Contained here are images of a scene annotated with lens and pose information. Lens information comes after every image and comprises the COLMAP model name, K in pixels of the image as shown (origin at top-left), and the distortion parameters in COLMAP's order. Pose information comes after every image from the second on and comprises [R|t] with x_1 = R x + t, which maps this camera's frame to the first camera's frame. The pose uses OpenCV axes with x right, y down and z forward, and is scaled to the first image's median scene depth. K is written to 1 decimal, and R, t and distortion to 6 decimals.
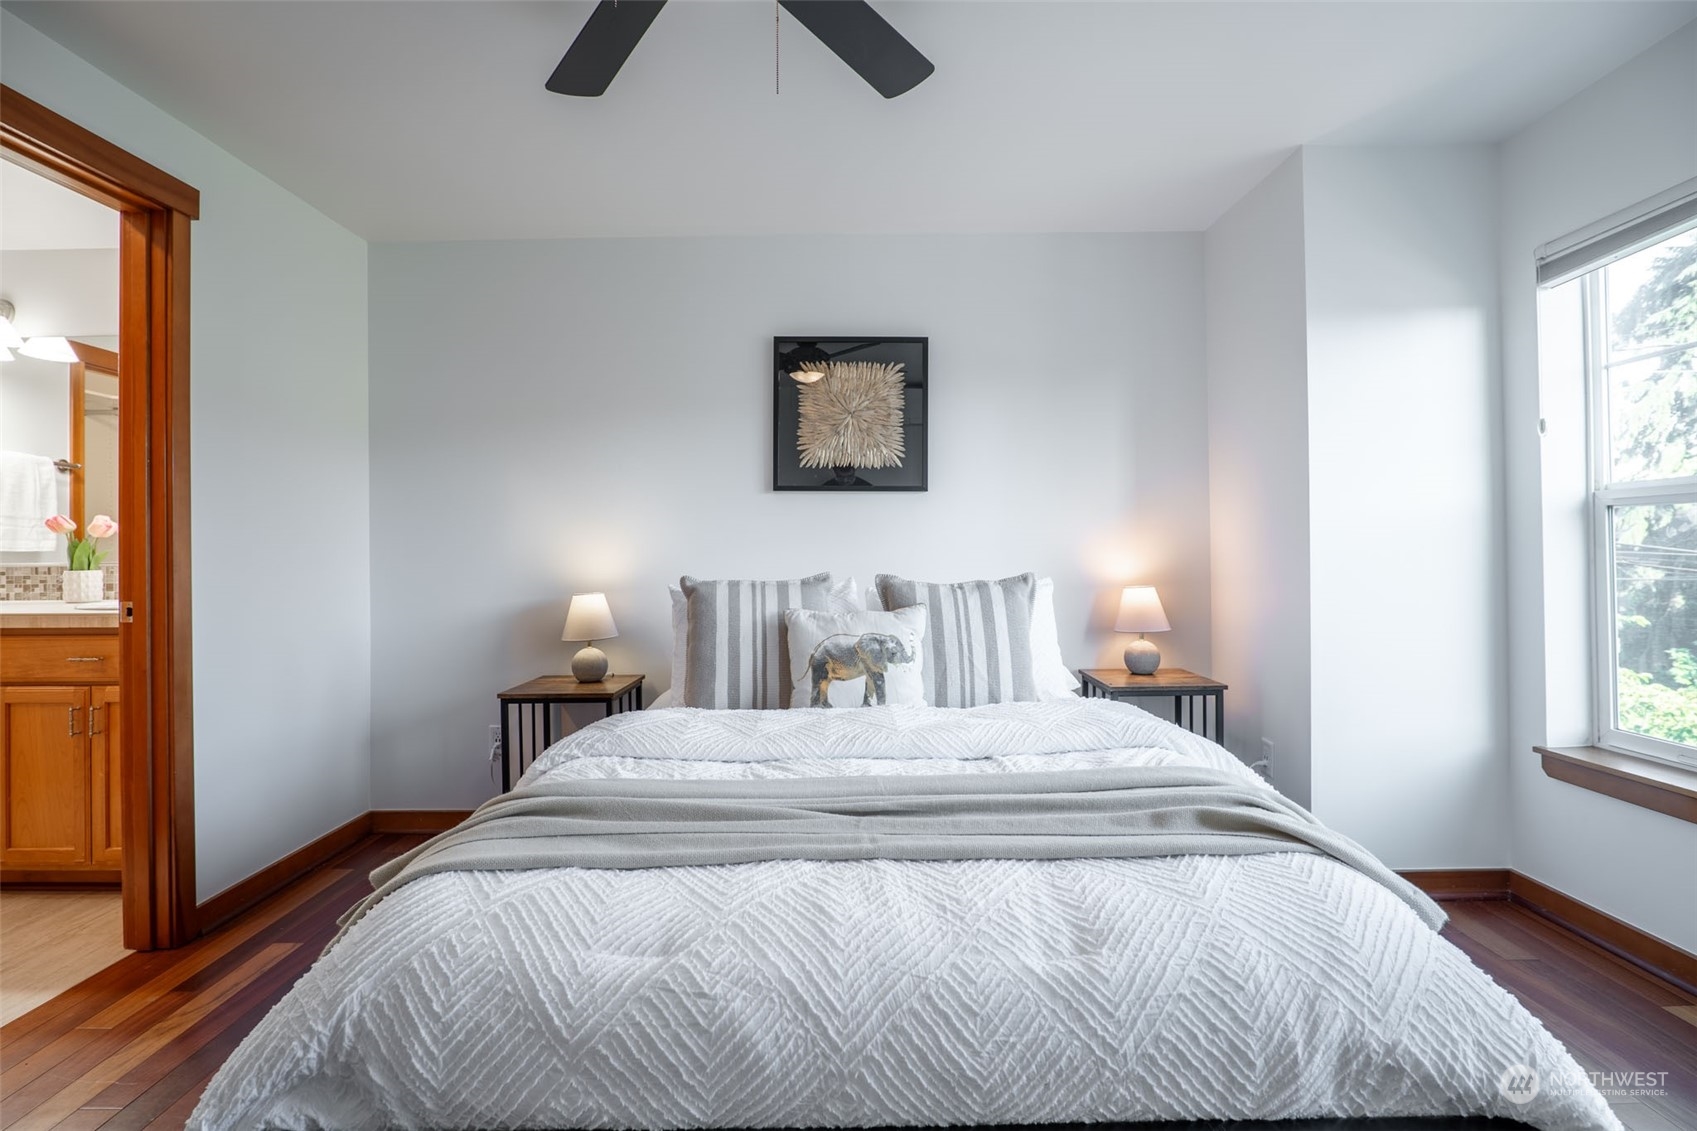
lens RADIAL K [[803.5, 0, 854.4], [0, 803.5, 560.4], [0, 0, 1]] dist [-0.013422, 0.000155]
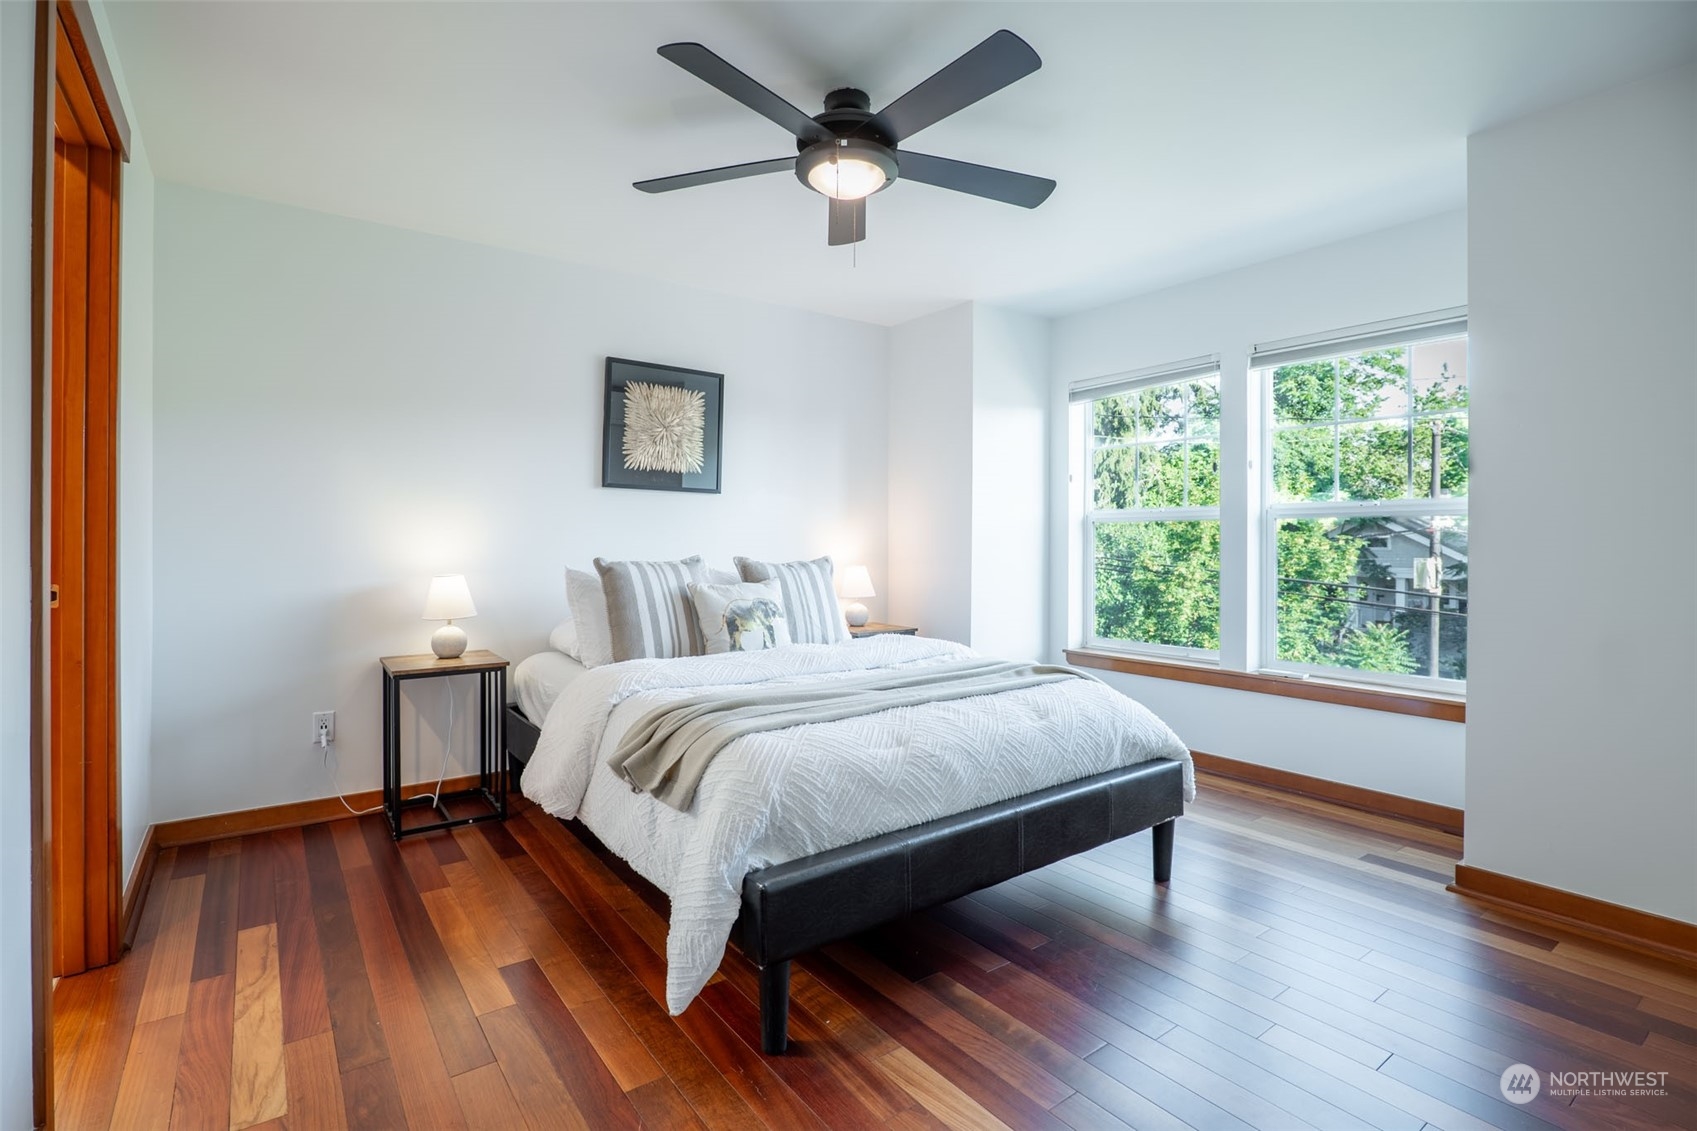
lens RADIAL K [[797.2, 0, 846.2], [0, 797.2, 589.9], [0, 0, 1]] dist [-0.017772, 0.000874]
pose [[0.805397, -0.022304, 0.592316, -0.624590], [-0.006613, 0.998891, 0.046605, 0.009380], [-0.592699, -0.041452, 0.804356, -0.197209]]
